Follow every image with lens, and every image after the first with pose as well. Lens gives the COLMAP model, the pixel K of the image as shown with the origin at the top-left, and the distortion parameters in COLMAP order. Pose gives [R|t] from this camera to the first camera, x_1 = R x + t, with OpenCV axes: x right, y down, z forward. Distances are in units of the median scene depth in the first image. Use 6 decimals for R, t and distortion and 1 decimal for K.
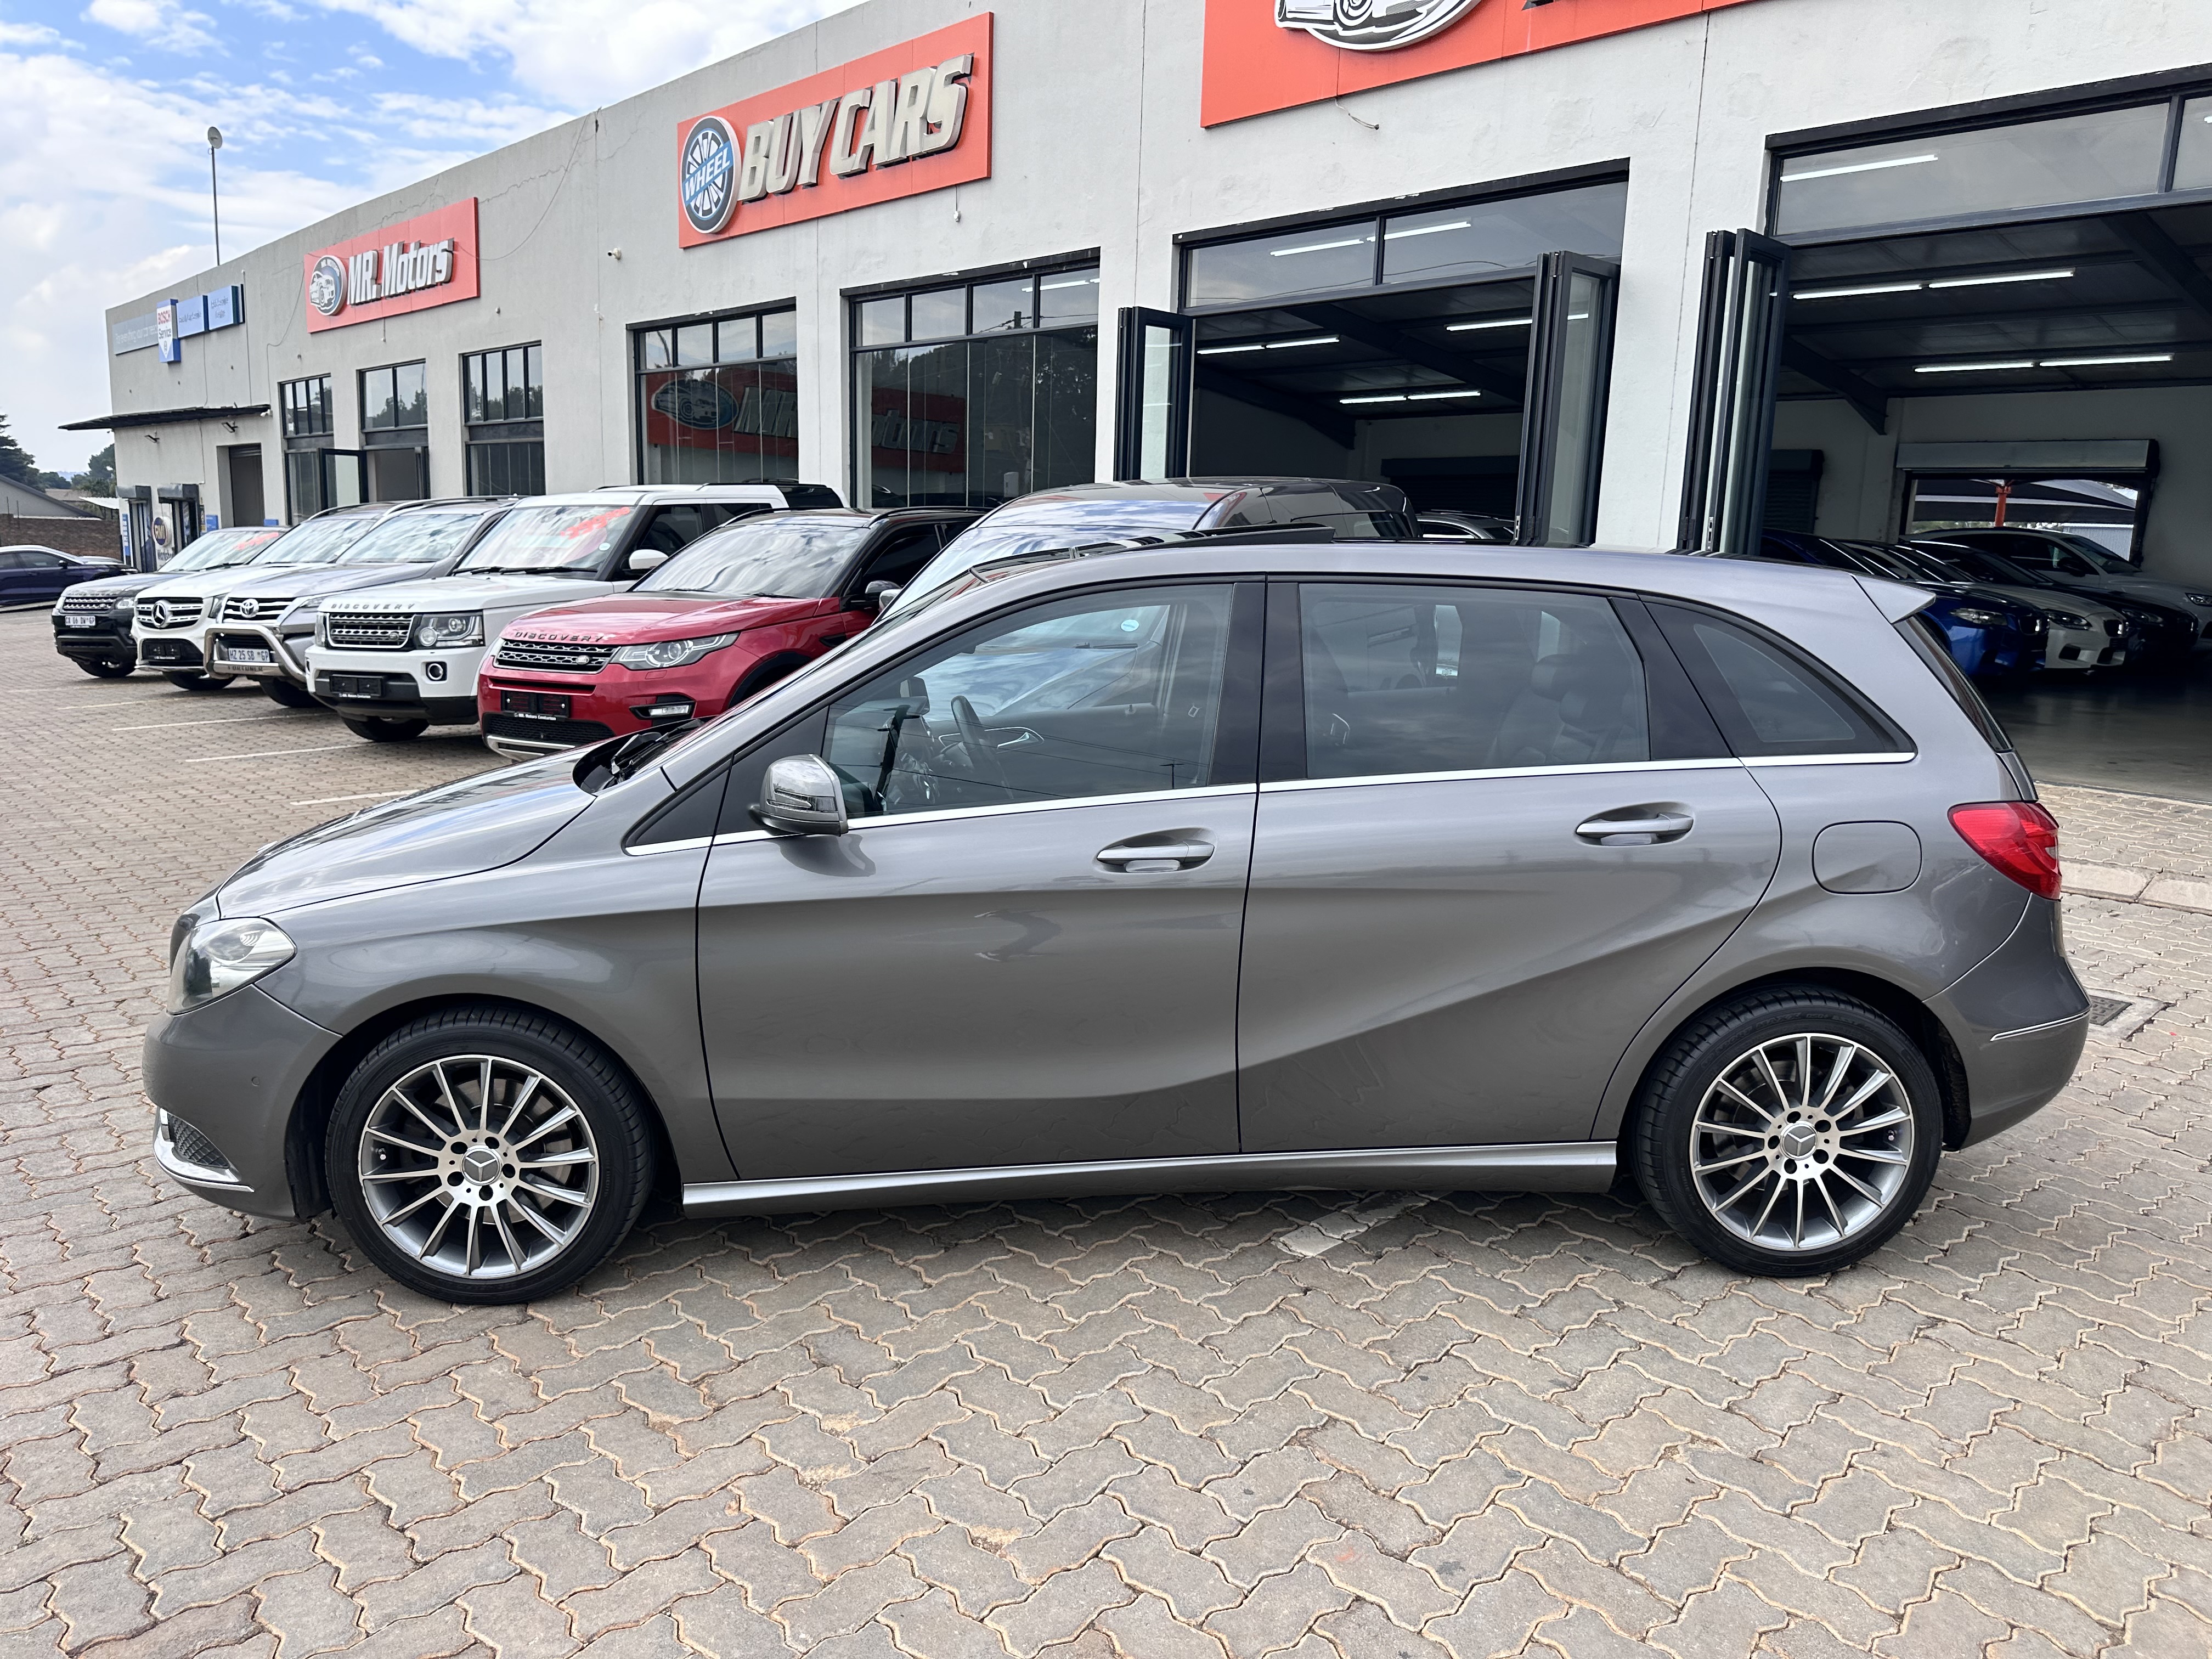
lens RADIAL K [[1545.1, 0, 1106.0], [0, 1545.1, 829.5], [0, 0, 1]] dist [0.007717, 0.000010]
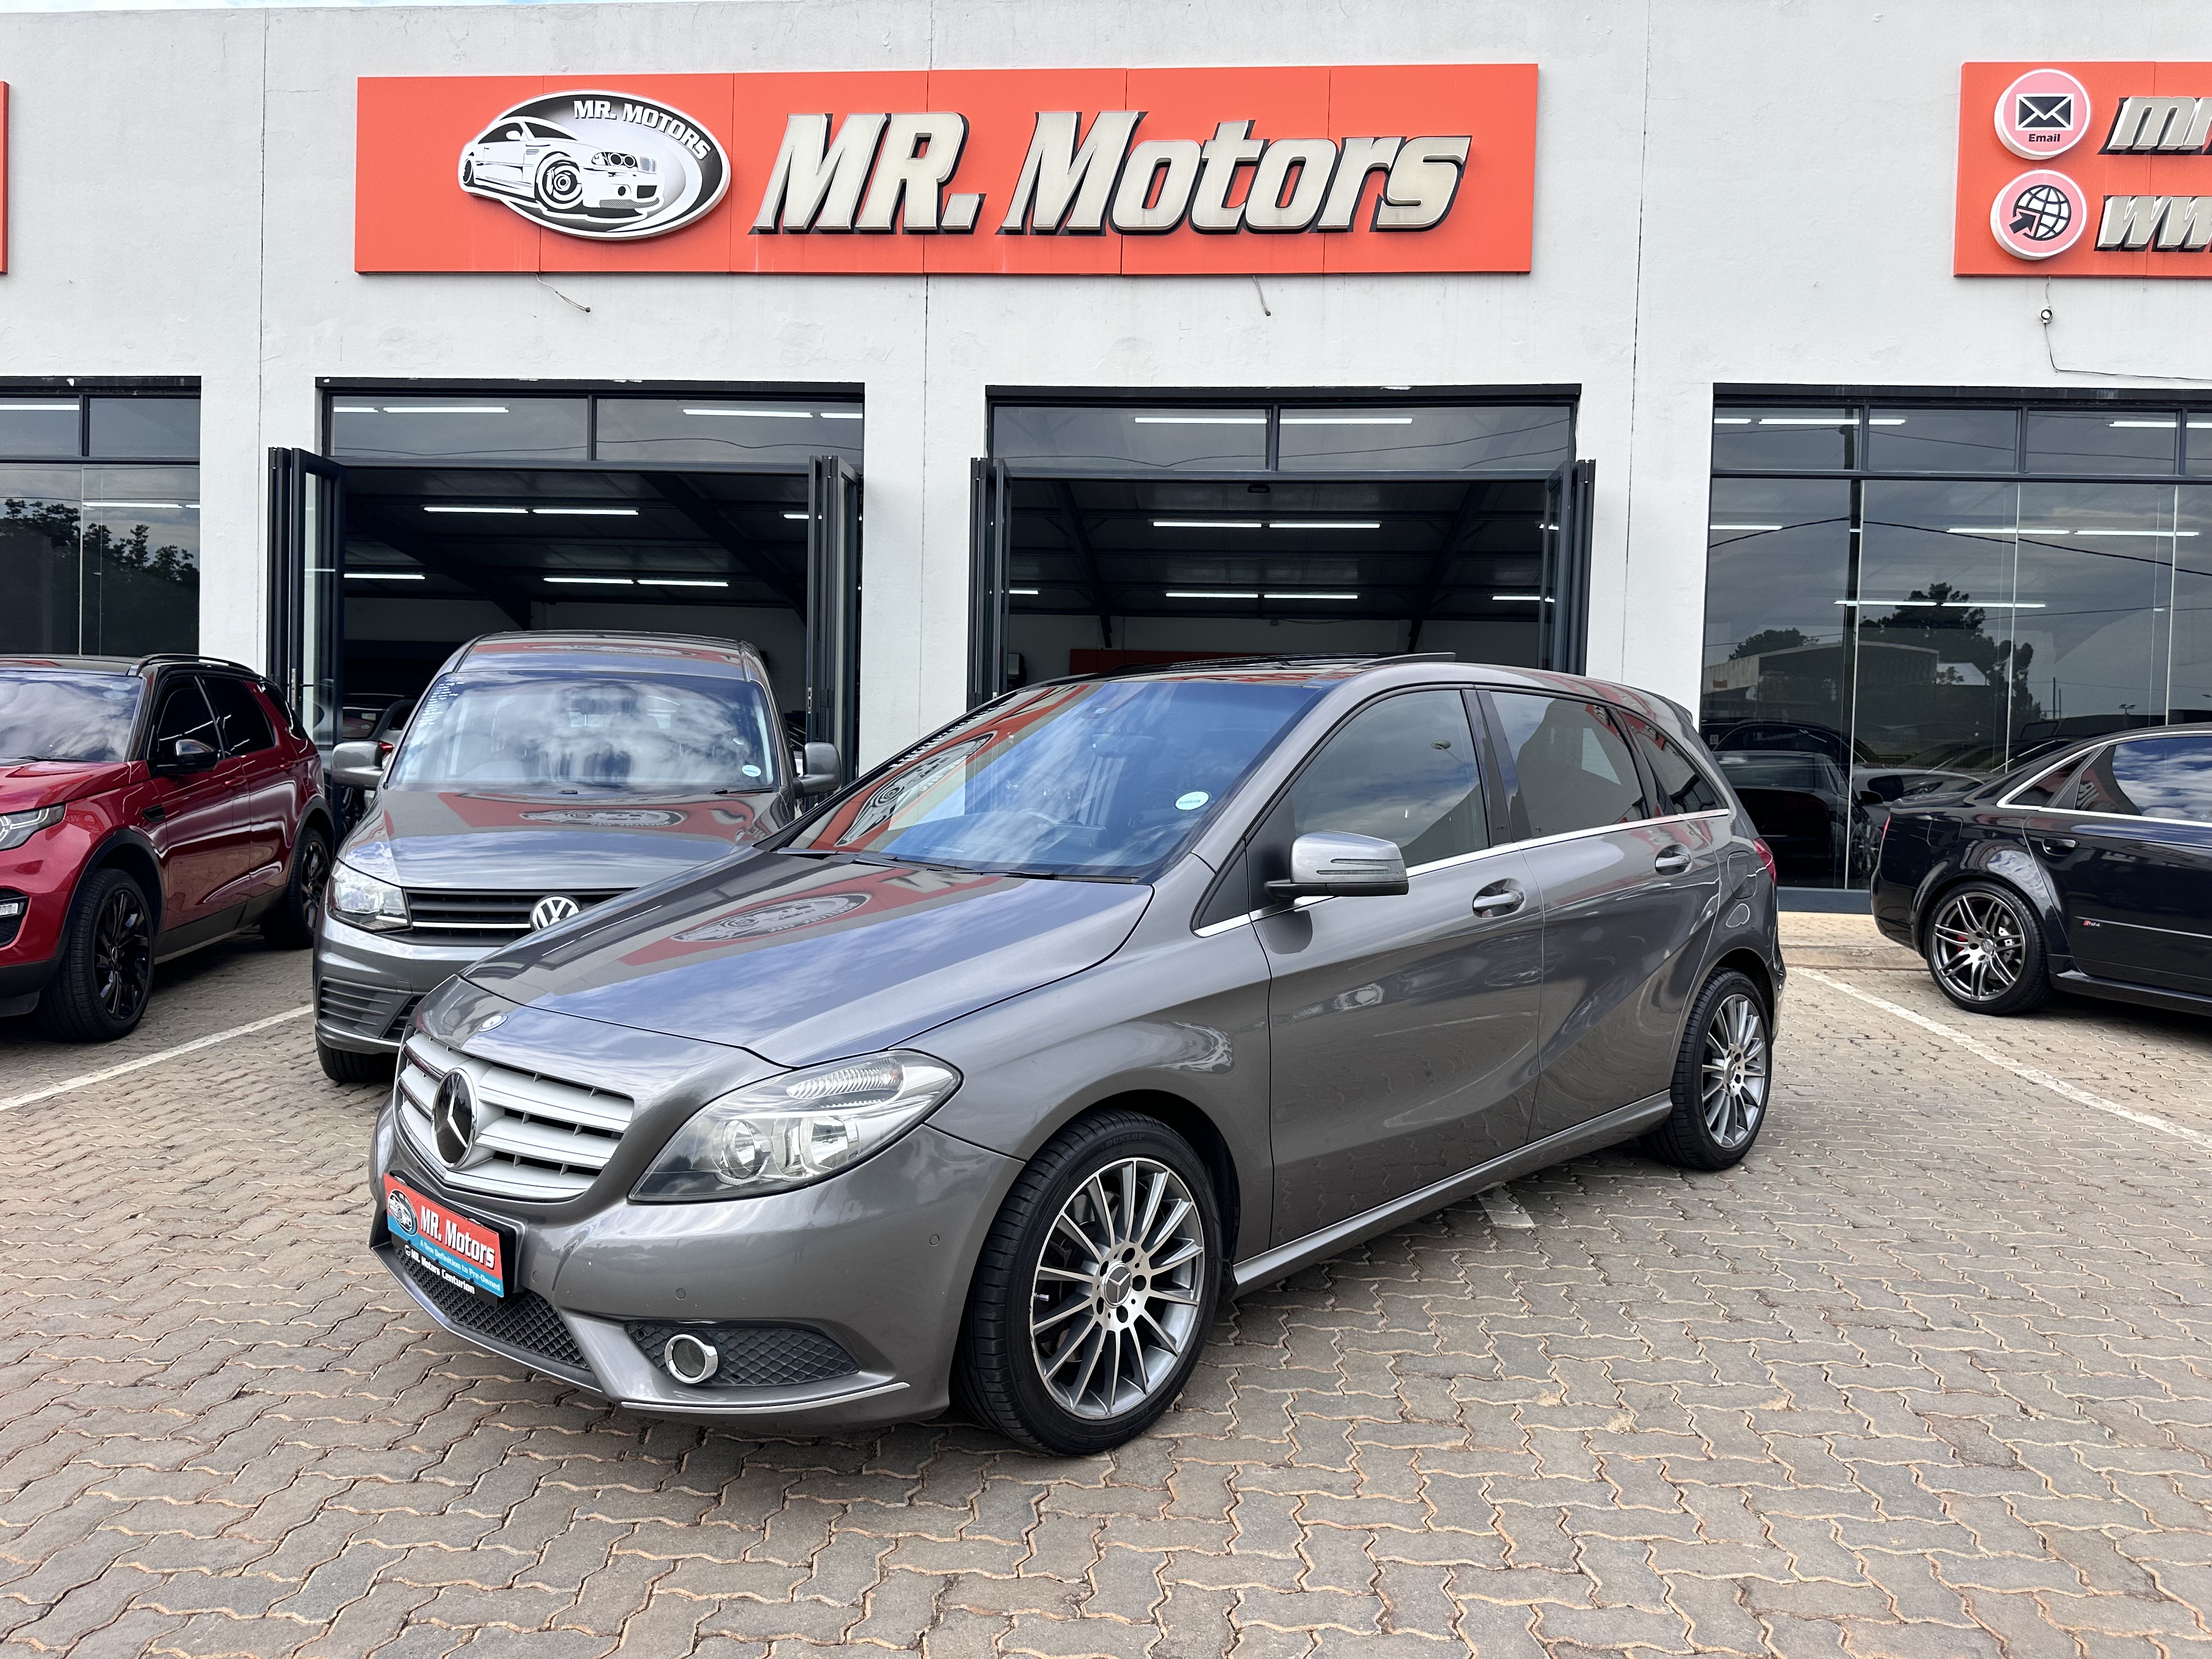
lens RADIAL K [[1545.1, 0, 1106.0], [0, 1545.1, 829.5], [0, 0, 1]] dist [0.007717, 0.000010]
pose [[0.743267, -0.036914, 0.667975, -0.302274], [0.120283, 0.989579, -0.079154, 0.005768], [-0.658092, 0.139179, 0.739962, 0.083012]]
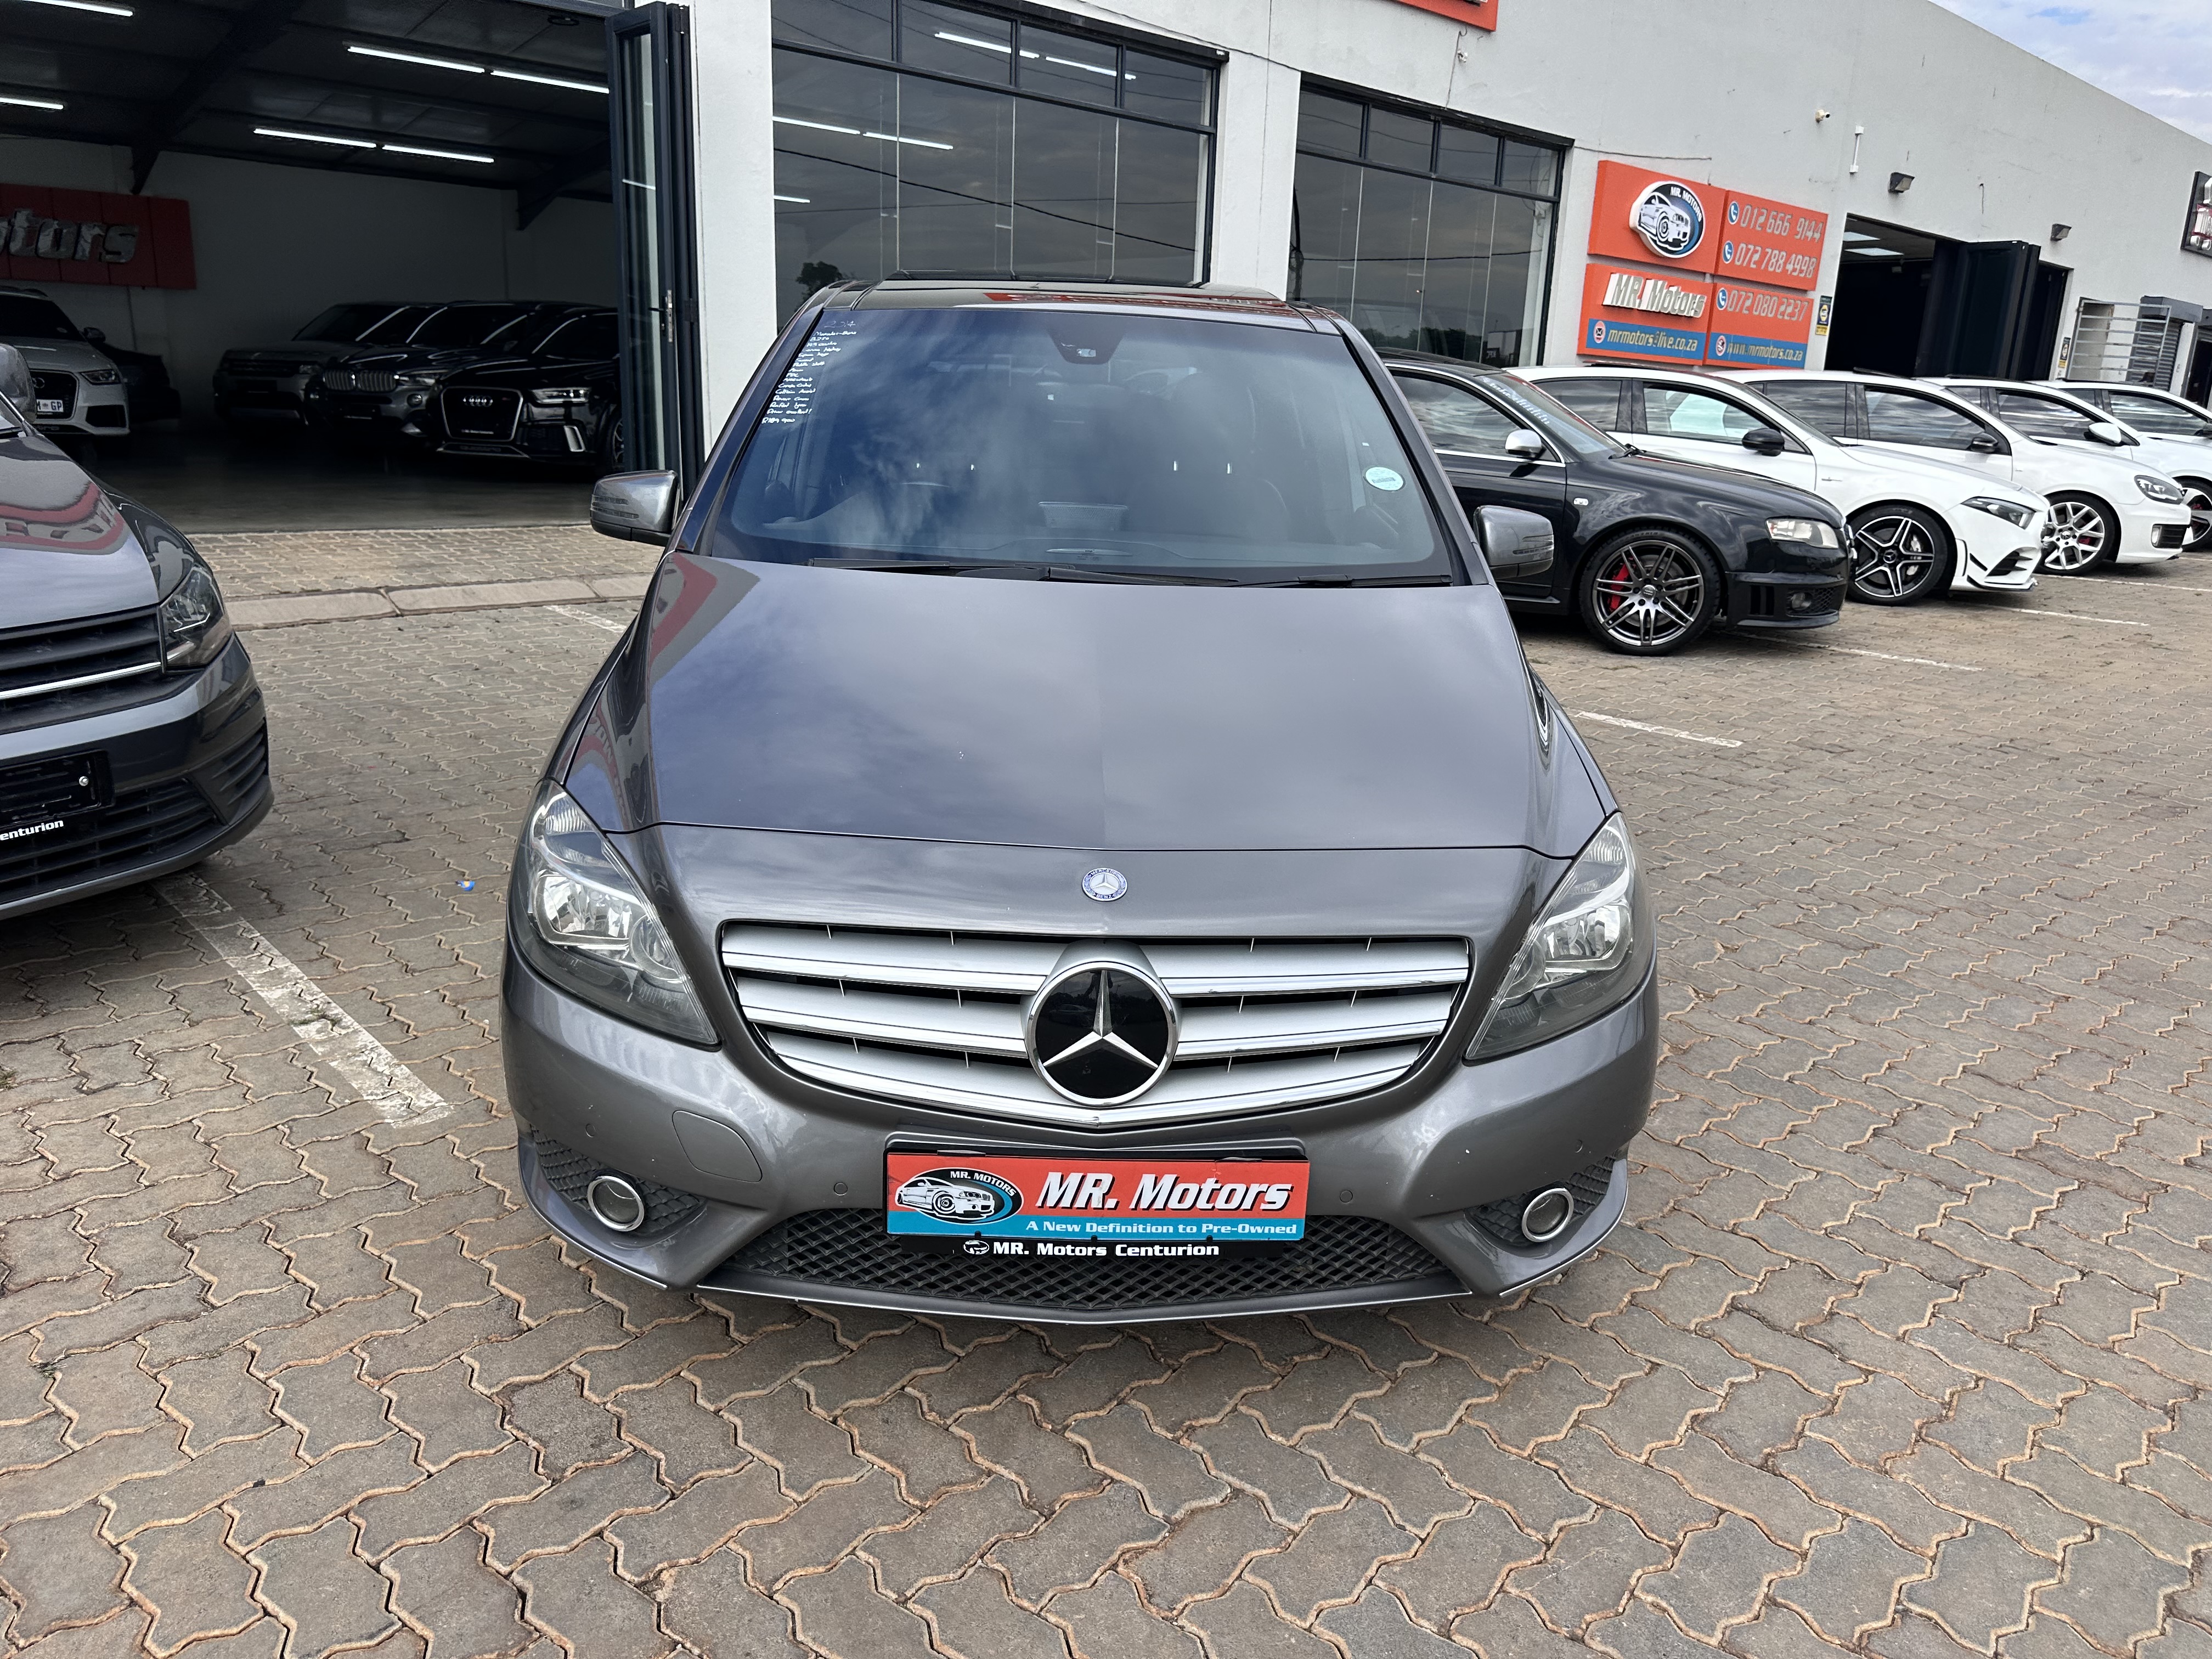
lens RADIAL K [[1562.8, 0, 1106.0], [0, 1562.8, 829.5], [0, 0, 1]] dist [-0.002253, 0.003061]
pose [[0.023593, -0.298380, 0.954156, -0.372915], [0.147318, 0.945040, 0.291886, -0.054499], [-0.988808, 0.133678, 0.066253, 0.352264]]
